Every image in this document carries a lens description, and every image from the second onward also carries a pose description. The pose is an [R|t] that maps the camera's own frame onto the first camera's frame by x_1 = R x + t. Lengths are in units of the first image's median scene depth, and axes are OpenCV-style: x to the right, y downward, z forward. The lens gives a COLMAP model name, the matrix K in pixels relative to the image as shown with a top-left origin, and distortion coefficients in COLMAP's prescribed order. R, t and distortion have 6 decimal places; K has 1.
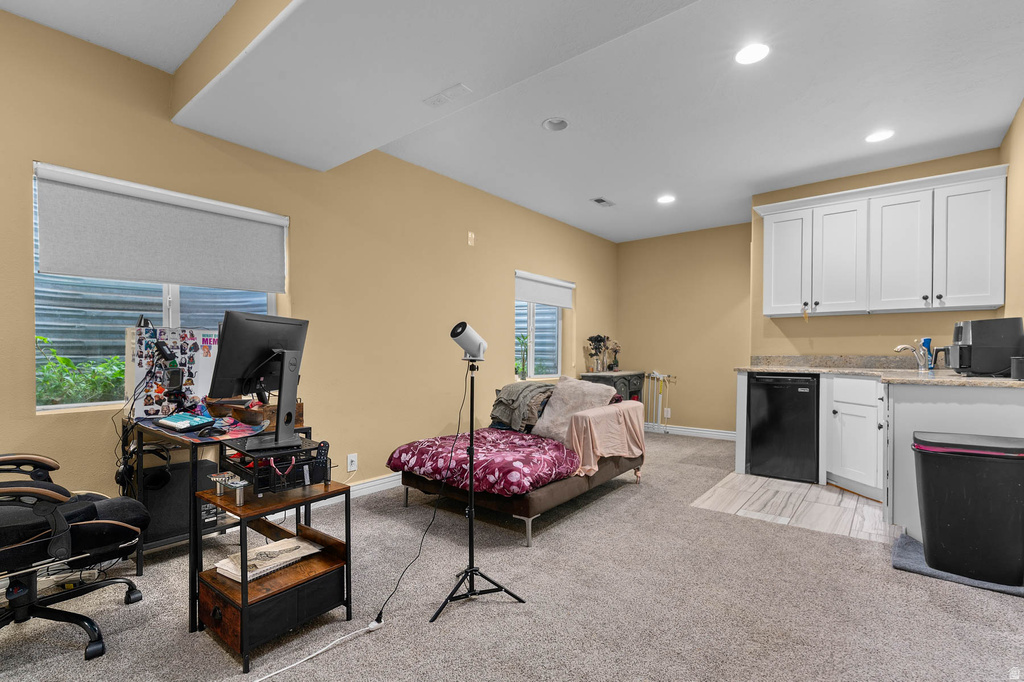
lens RADIAL K [[468.0, 0, 518.3], [0, 468.0, 347.5], [0, 0, 1]] dist [0.000850, 0.000947]
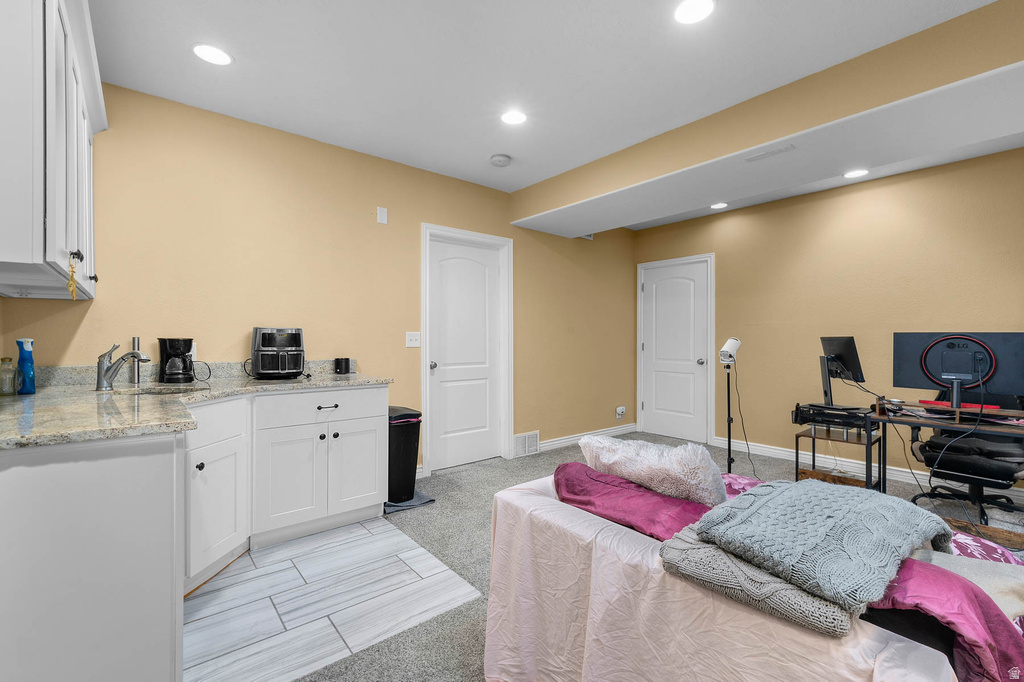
lens RADIAL K [[443.0, 0, 519.1], [0, 443.0, 357.5], [0, 0, 1]] dist [-0.000037, -0.000346]
pose [[-0.980771, -0.005400, 0.195089, 0.174682], [0.001209, 0.999430, 0.033741, -0.016029], [-0.195160, 0.033328, -0.980205, 1.428696]]
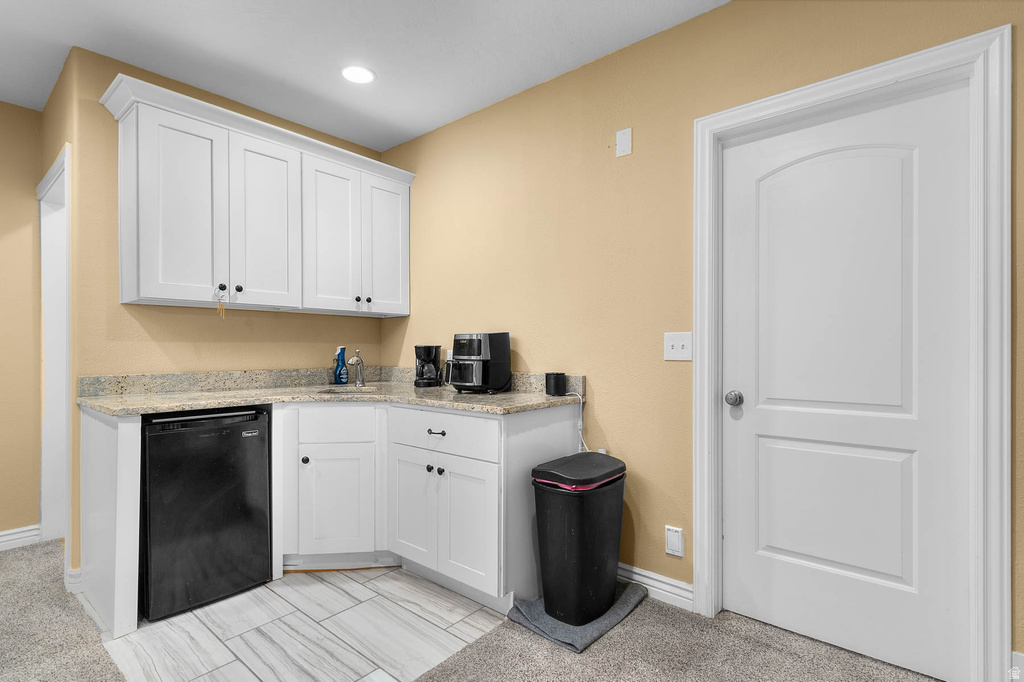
lens RADIAL K [[500.1, 0, 516.4], [0, 500.1, 356.8], [0, 0, 1]] dist [0.001822, 0.000105]
pose [[0.032078, -0.015283, 0.999369, -0.009631], [-0.004992, 0.999868, 0.015451, -0.018332], [-0.999473, -0.005484, 0.031998, 0.673211]]
